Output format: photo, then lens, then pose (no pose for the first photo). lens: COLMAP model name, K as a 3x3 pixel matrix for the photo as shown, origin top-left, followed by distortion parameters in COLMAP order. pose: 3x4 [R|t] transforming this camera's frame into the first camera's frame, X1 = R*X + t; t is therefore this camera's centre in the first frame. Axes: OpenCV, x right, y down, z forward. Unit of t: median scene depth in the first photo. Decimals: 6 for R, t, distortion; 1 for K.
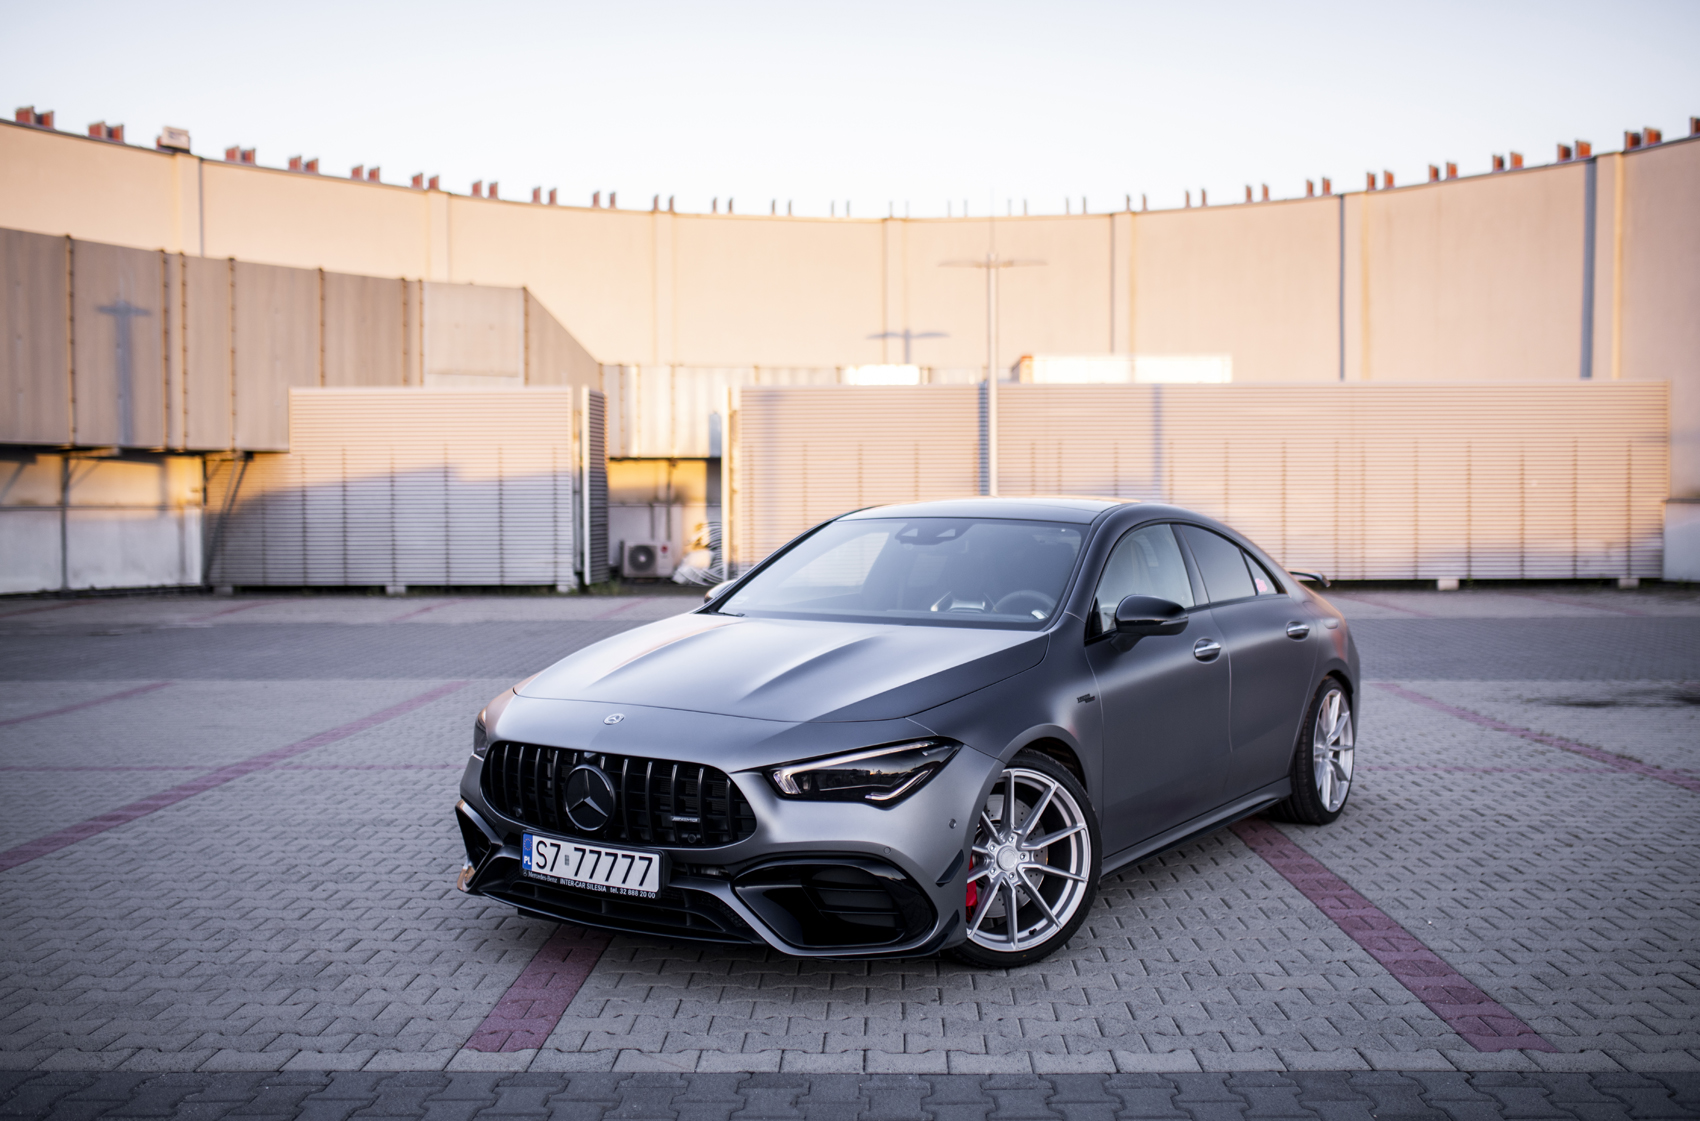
lens RADIAL K [[1687.4, 0, 850.0], [0, 1687.4, 560.5], [0, 0, 1]] dist [-0.070087, 0.153944]
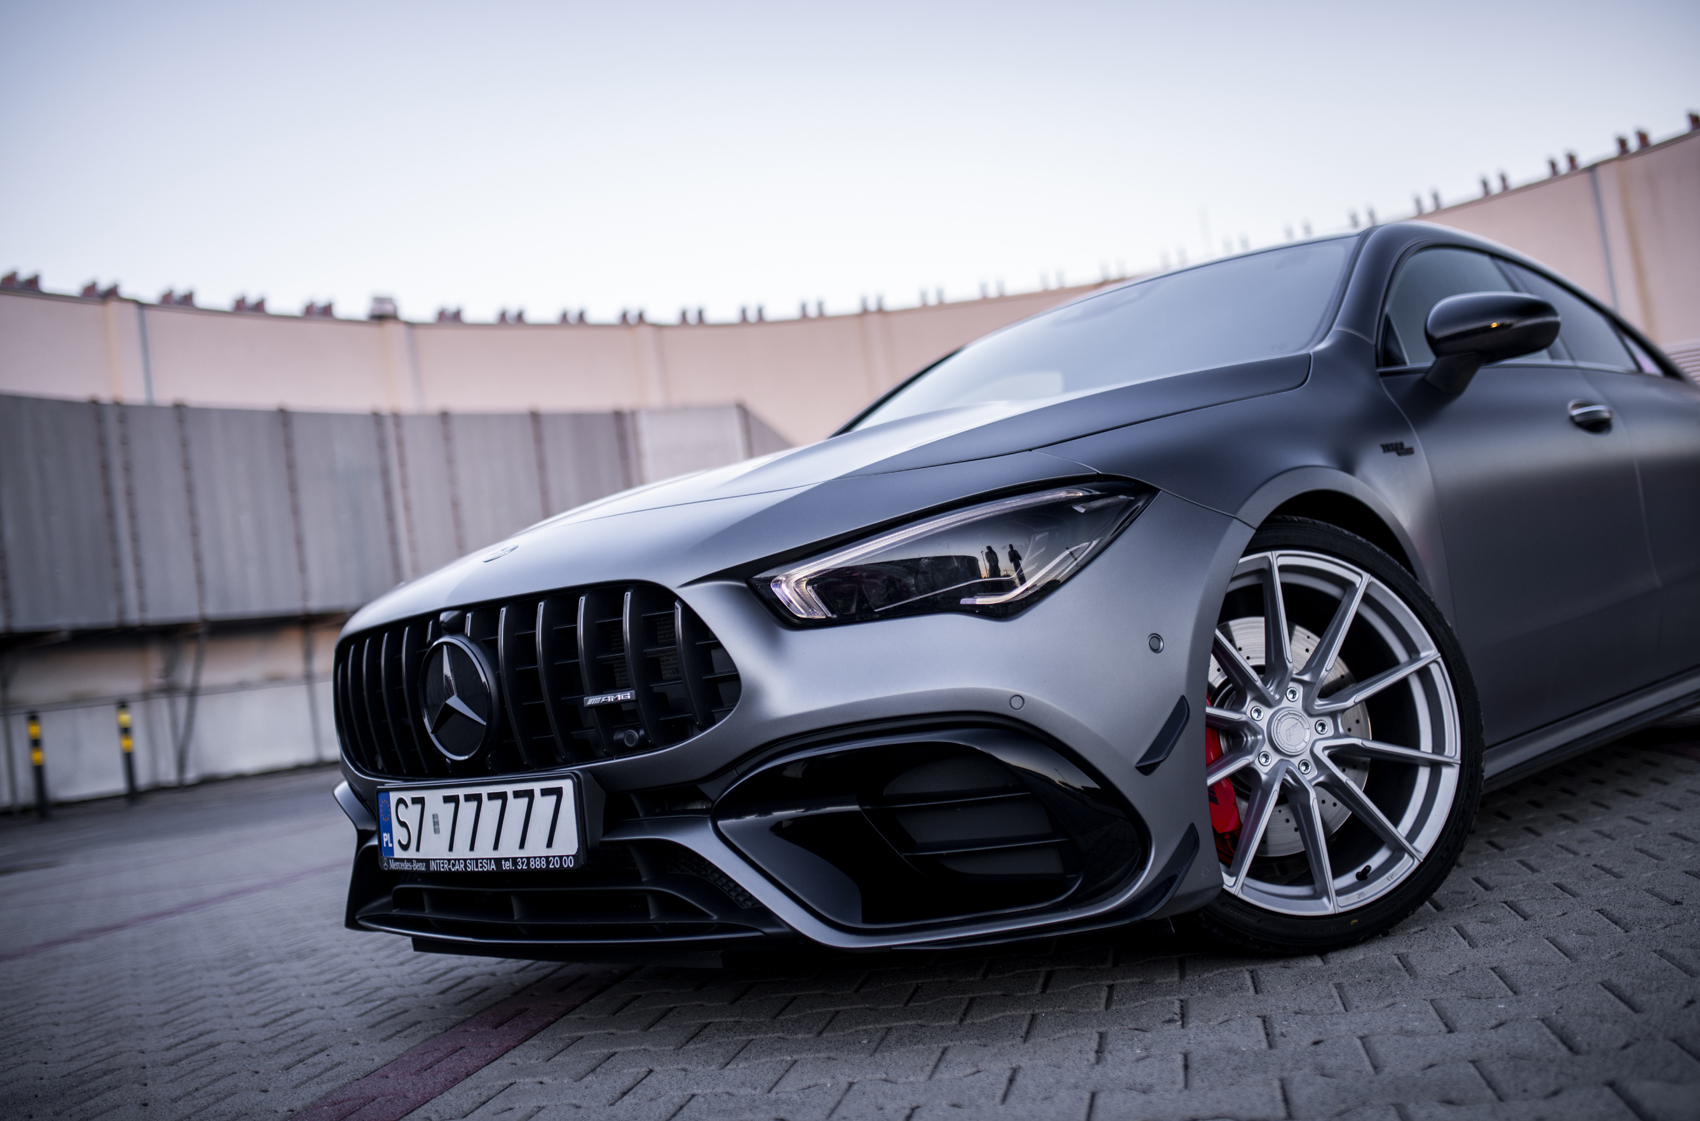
lens RADIAL K [[1626.7, 0, 850.0], [0, 1626.7, 560.5], [0, 0, 1]] dist [-0.074953, 0.116292]
pose [[0.976823, -0.141760, -0.160376, 0.049874], [0.127652, 0.987245, -0.095144, 0.155266], [0.171817, 0.072466, 0.982460, 0.497826]]
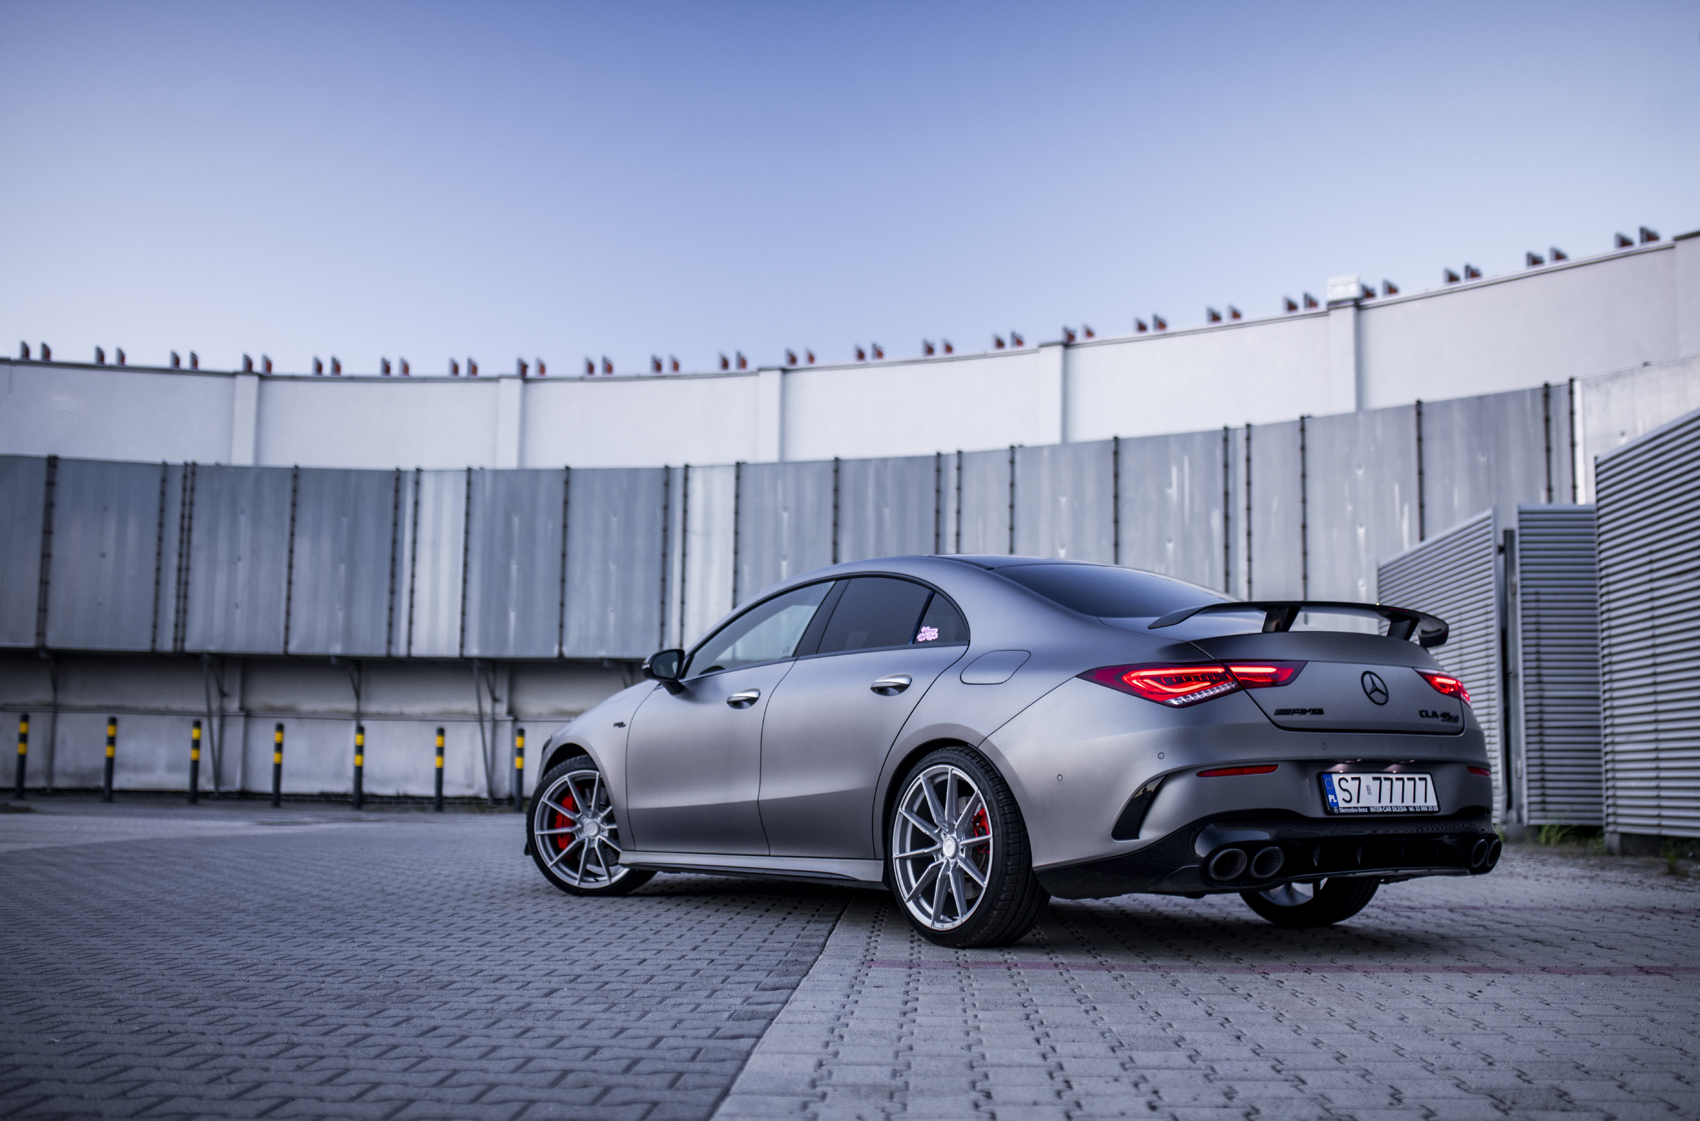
lens RADIAL K [[1736.4, 0, 854.5], [0, 1736.4, 604.4], [0, 0, 1]] dist [-0.035416, 0.039543]
pose [[-0.017939, -0.097586, -0.995065, 2.479998], [-0.049024, 0.994114, -0.096609, 0.041996], [0.998636, 0.047049, -0.022618, 4.030367]]
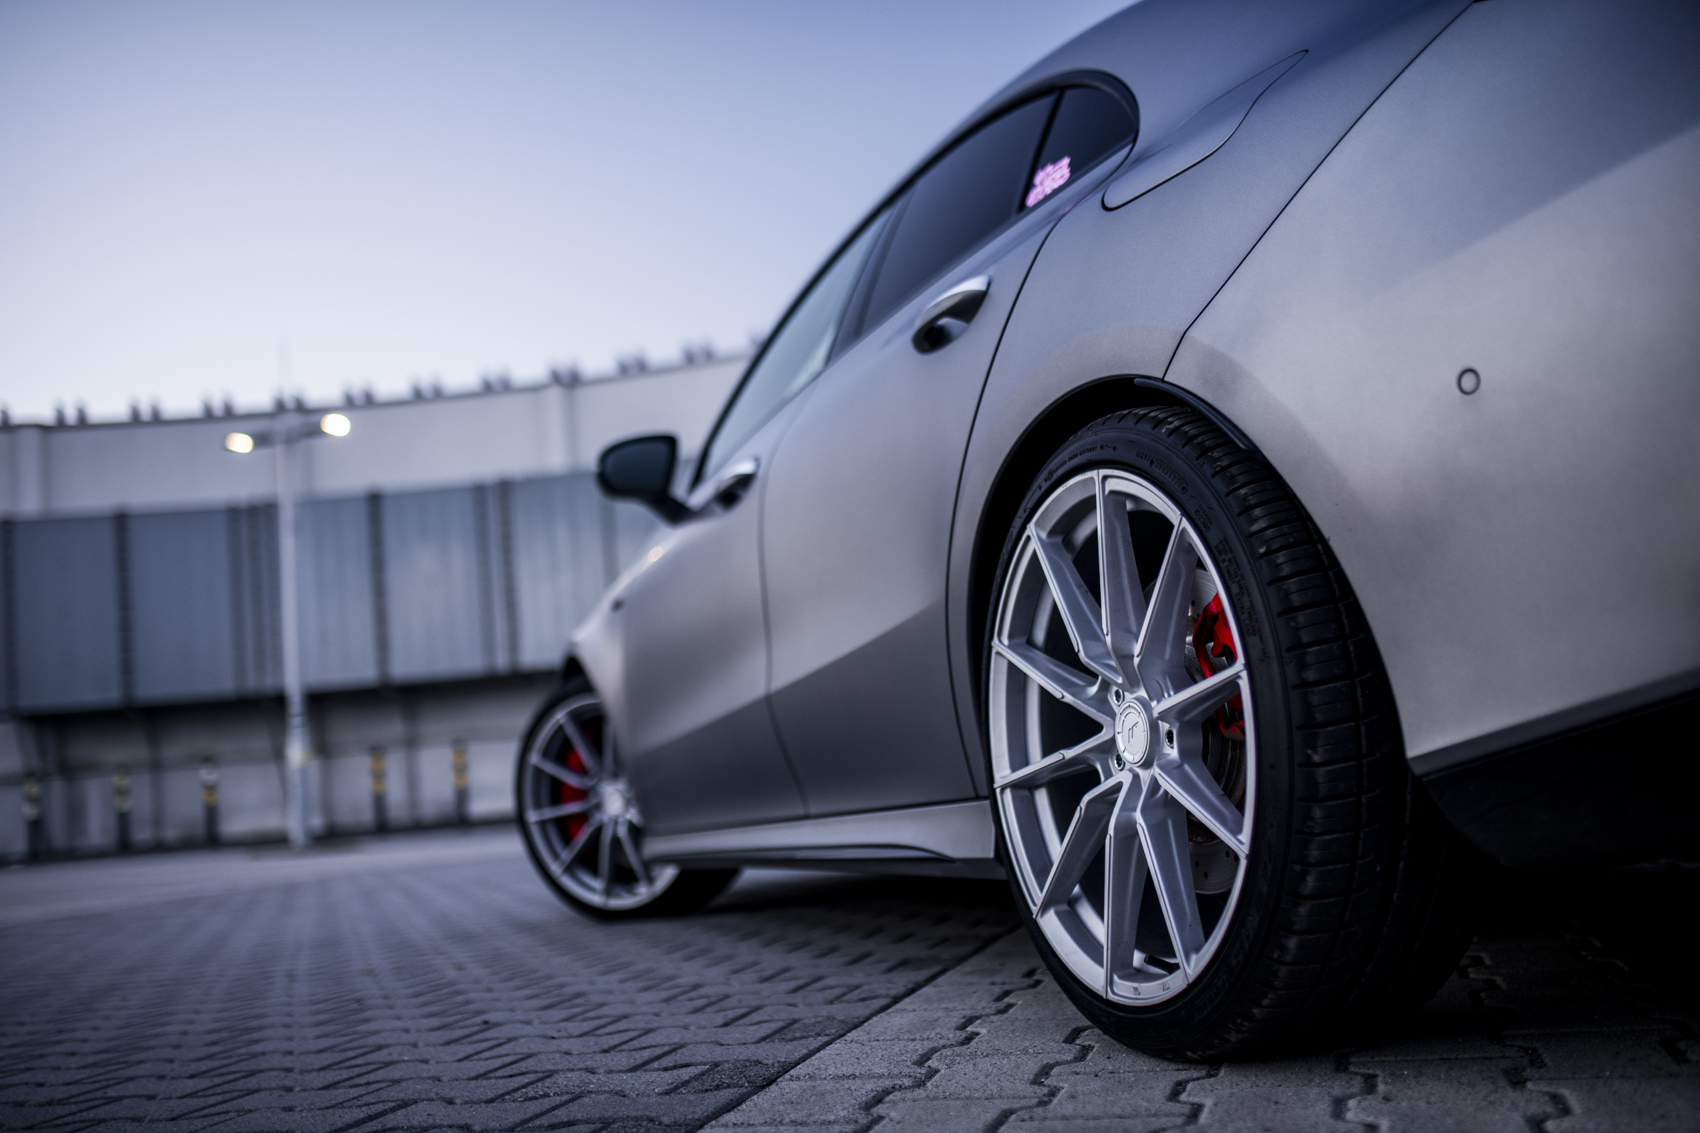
lens RADIAL K [[1640.7, 0, 850.0], [0, 1640.7, 566.5], [0, 0, 1]] dist [-0.001611, 0.000296]
pose [[-0.271435, -0.099206, -0.957330, 1.594146], [0.053554, 0.991576, -0.117939, 0.094975], [0.960966, -0.083282, -0.263836, 4.117857]]
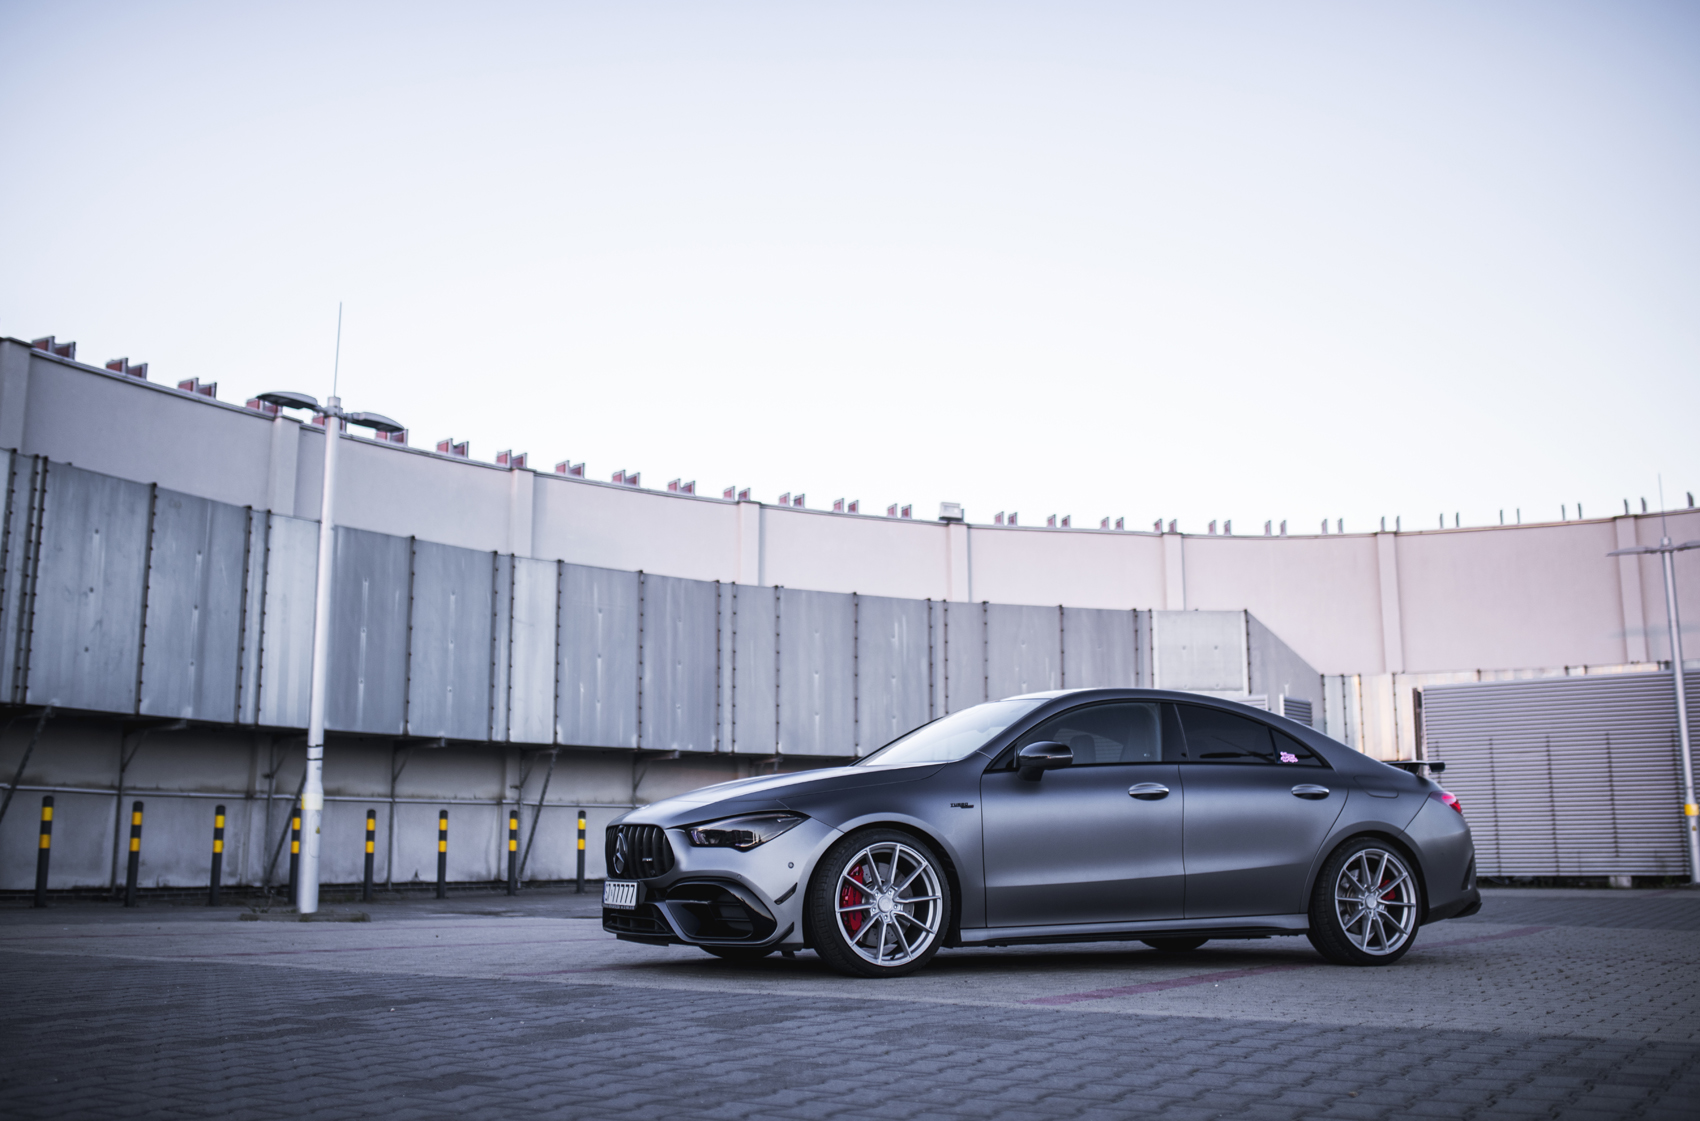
lens RADIAL K [[1639.9, 0, 850.0], [0, 1639.9, 560.5], [0, 0, 1]] dist [-0.077153, 0.141690]
pose [[0.850625, -0.091158, -0.517811, 0.850518], [-0.018691, 0.978990, -0.203051, 0.174134], [0.525441, 0.182399, 0.831049, -0.251312]]
